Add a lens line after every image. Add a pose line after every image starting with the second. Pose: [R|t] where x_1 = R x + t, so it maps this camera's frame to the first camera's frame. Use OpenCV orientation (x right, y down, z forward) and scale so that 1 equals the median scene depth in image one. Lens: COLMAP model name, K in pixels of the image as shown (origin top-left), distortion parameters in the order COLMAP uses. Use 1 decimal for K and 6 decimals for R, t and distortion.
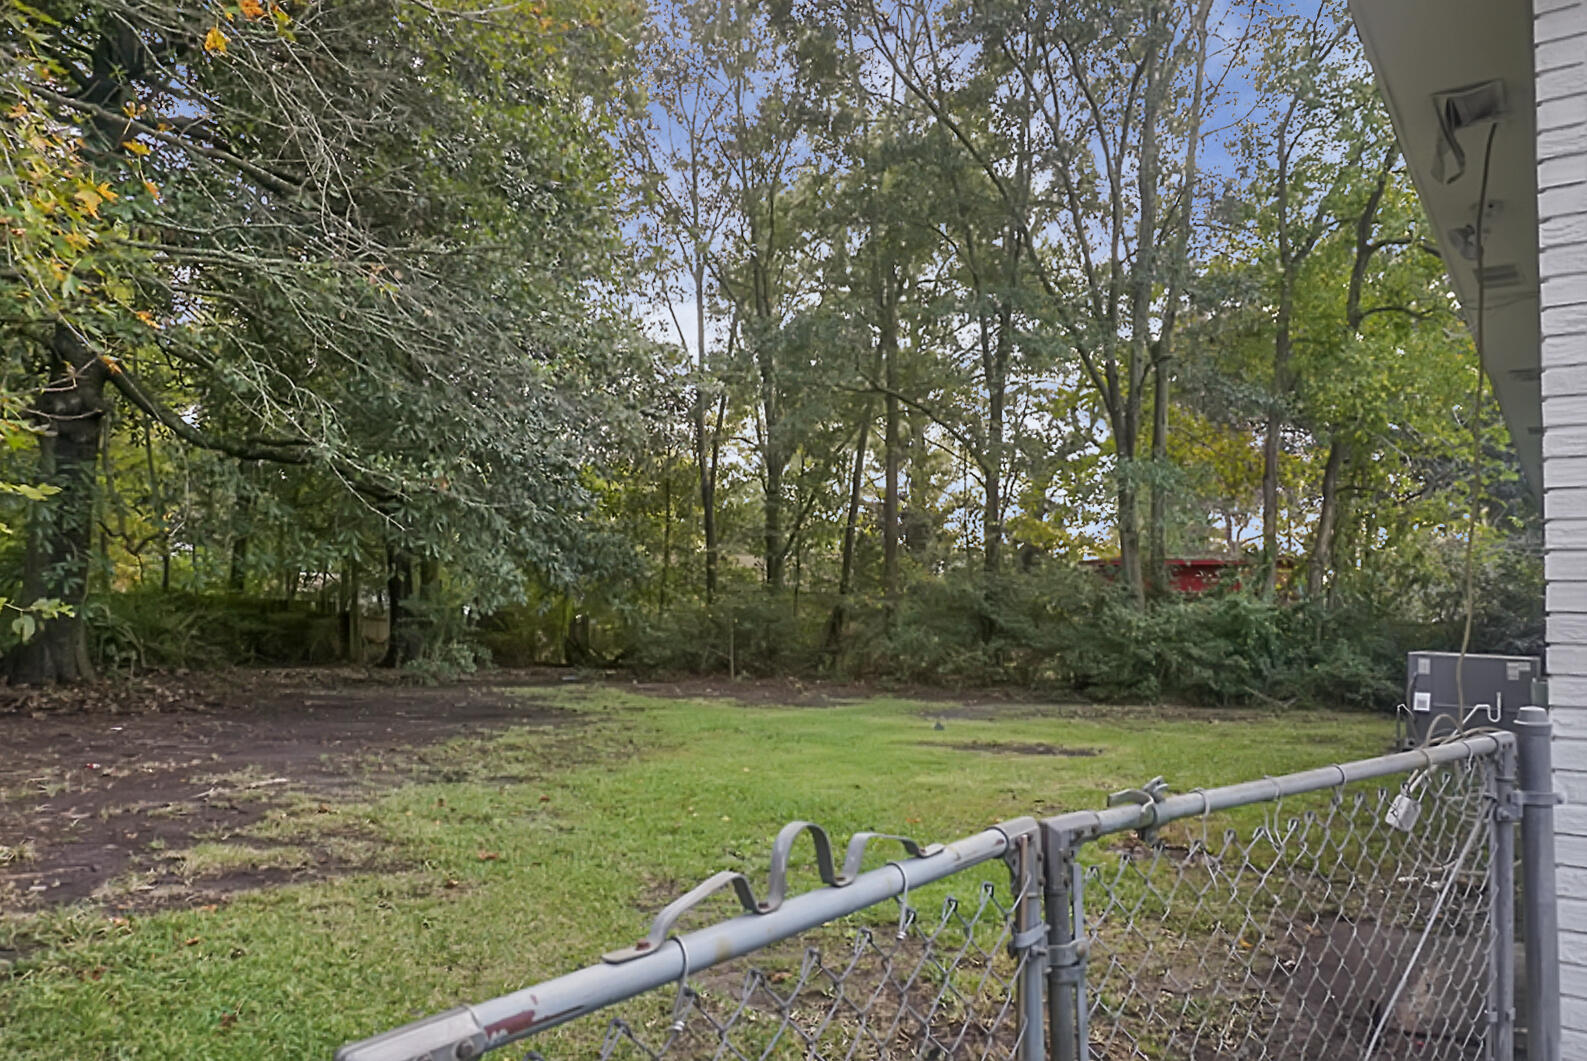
lens RADIAL K [[1176.9, 0, 793.5], [0, 1176.9, 530.5], [0, 0, 1]] dist [-0.034206, 0.005943]
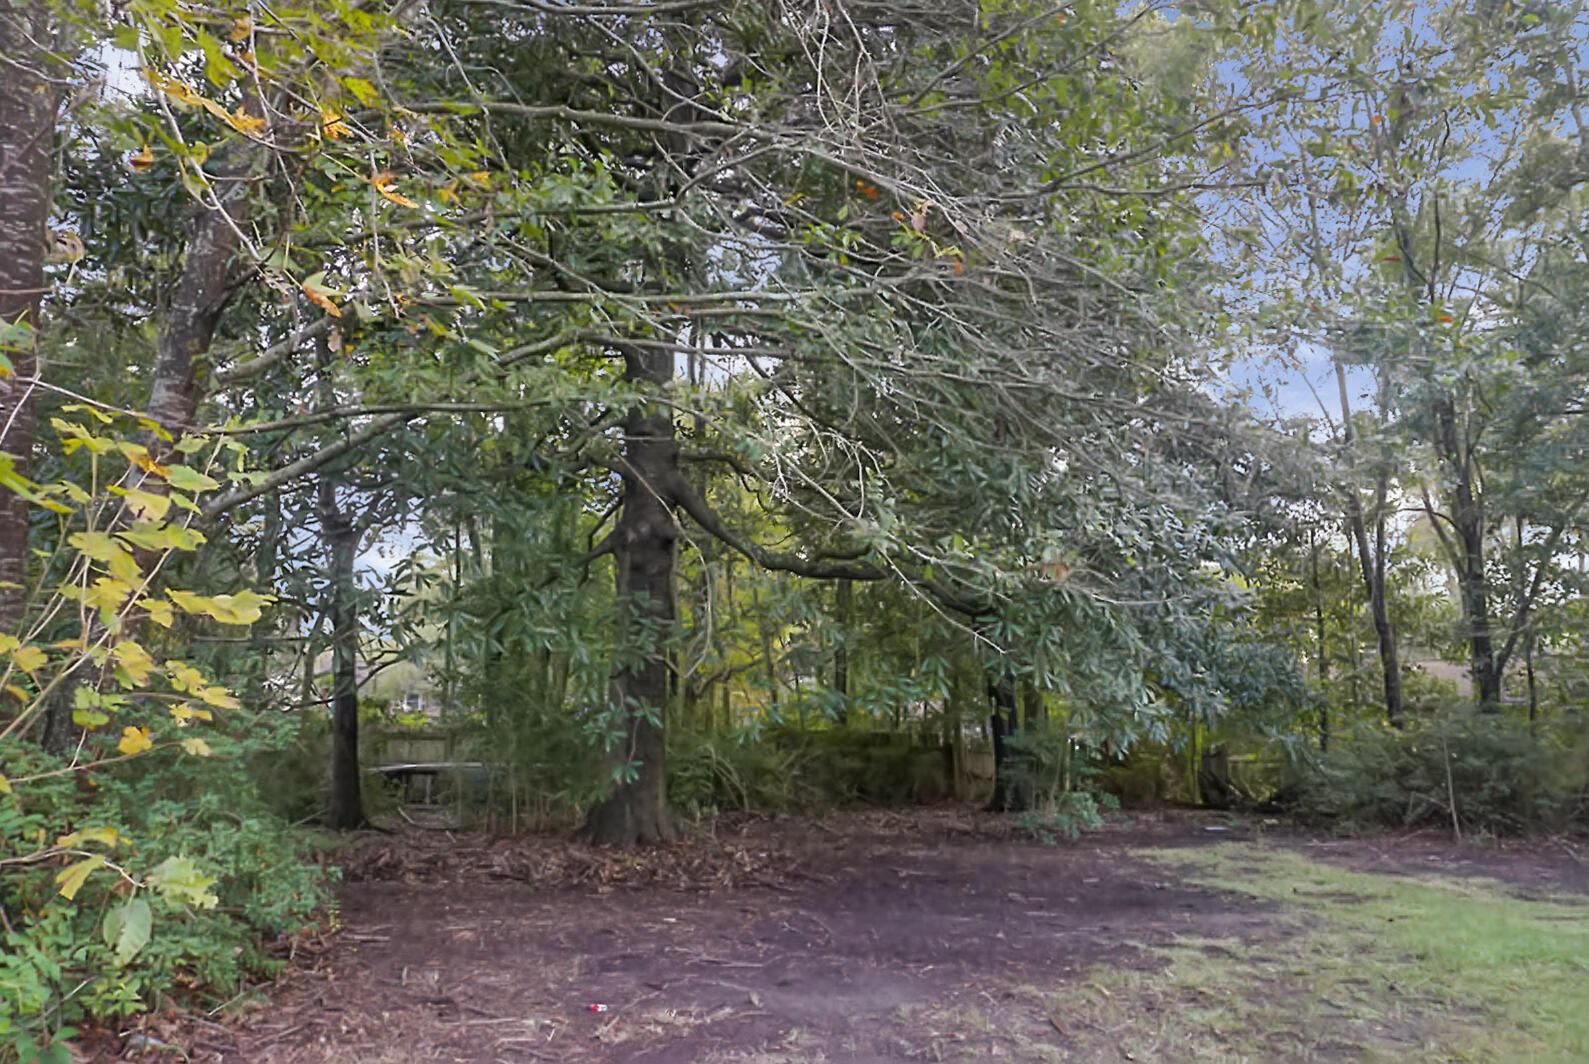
lens RADIAL K [[1178.4, 0, 794.5], [0, 1178.4, 532.0], [0, 0, 1]] dist [-0.034206, 0.005943]
pose [[0.878364, -0.096599, -0.468129, -0.072692], [0.049952, 0.992554, -0.111090, -0.000238], [0.475374, 0.074193, 0.876650, 0.219683]]
